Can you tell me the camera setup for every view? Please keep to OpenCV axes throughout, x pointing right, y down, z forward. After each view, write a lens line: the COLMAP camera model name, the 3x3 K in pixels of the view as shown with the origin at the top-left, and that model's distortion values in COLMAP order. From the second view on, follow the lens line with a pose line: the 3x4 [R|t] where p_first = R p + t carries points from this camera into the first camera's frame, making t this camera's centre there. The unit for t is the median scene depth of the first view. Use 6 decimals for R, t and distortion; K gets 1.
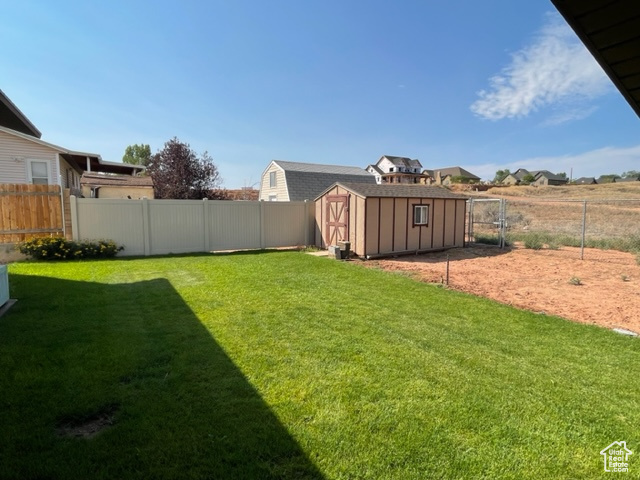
lens RADIAL K [[341.6, 0, 322.1], [0, 341.6, 238.7], [0, 0, 1]] dist [0.003988, -0.000079]
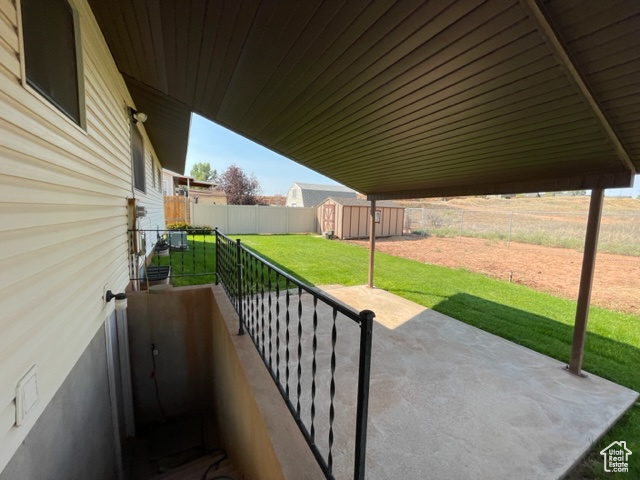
lens RADIAL K [[258.1, 0, 317.7], [0, 258.1, 241.1], [0, 0, 1]] dist [-0.000495, 0.000132]
pose [[0.997930, 0.027304, -0.058226, 0.062561], [-0.025664, 0.999257, 0.028737, 0.025805], [0.058968, -0.027184, 0.997890, -0.330144]]
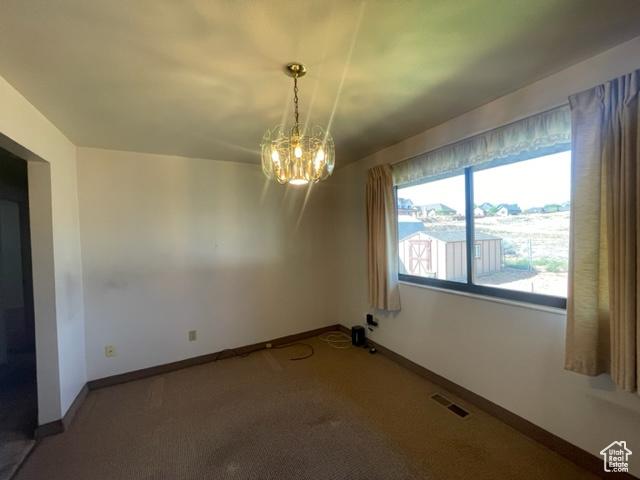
lens RADIAL K [[258.1, 0, 320.3], [0, 258.1, 242.9], [0, 0, 1]] dist [-0.000495, 0.000132]
pose [[0.999180, -0.028526, -0.028741, -0.329084], [0.026844, 0.997997, -0.057281, -0.054450], [0.030318, 0.056462, 0.997944, -0.148136]]
